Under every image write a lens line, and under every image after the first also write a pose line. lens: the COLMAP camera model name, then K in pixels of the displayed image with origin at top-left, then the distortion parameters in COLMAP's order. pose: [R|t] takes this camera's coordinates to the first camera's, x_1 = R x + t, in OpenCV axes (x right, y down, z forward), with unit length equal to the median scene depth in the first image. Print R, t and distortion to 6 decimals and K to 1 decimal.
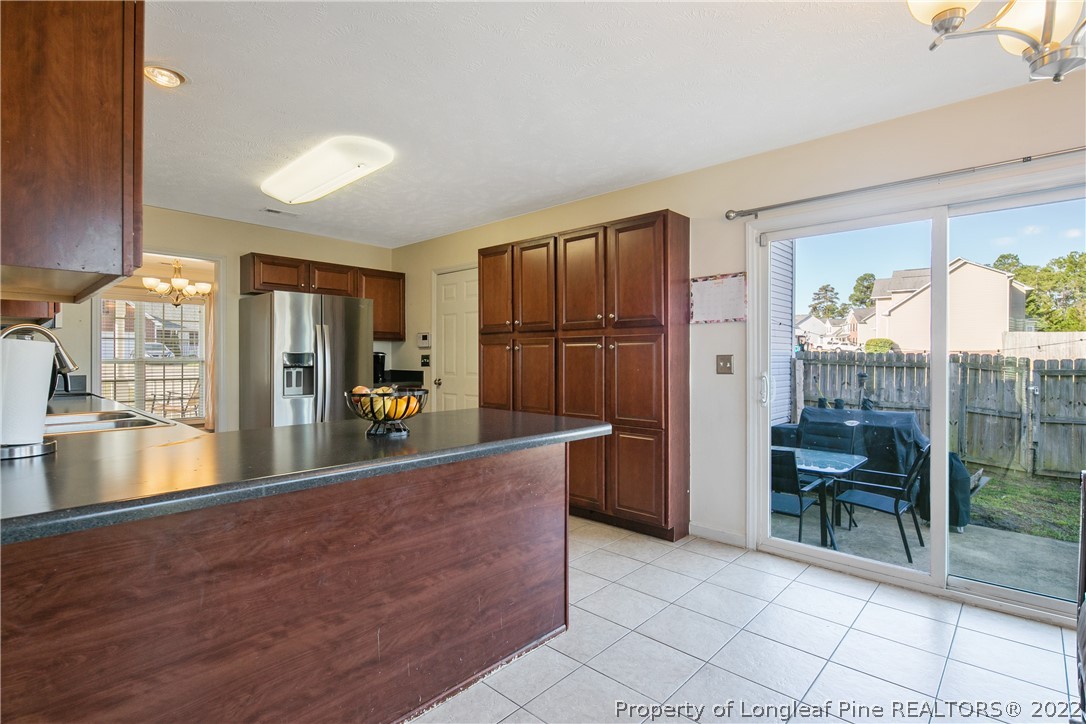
lens RADIAL K [[525.8, 0, 542.5], [0, 525.8, 355.4], [0, 0, 1]] dist [0.001355, 0.000412]
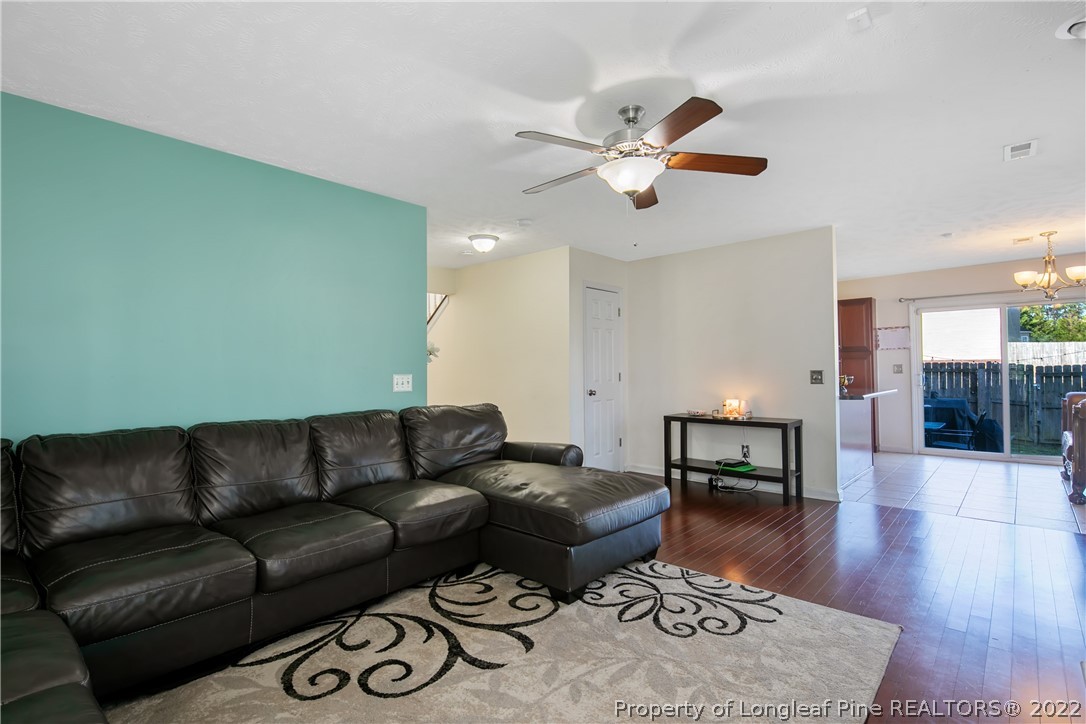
lens RADIAL K [[525.8, 0, 542.5], [0, 525.8, 355.4], [0, 0, 1]] dist [0.001355, 0.000412]
pose [[0.999931, -0.009001, 0.007535, -0.586909], [0.009170, 0.999701, -0.022685, -0.001302], [-0.007328, 0.022753, 0.999714, -0.594244]]
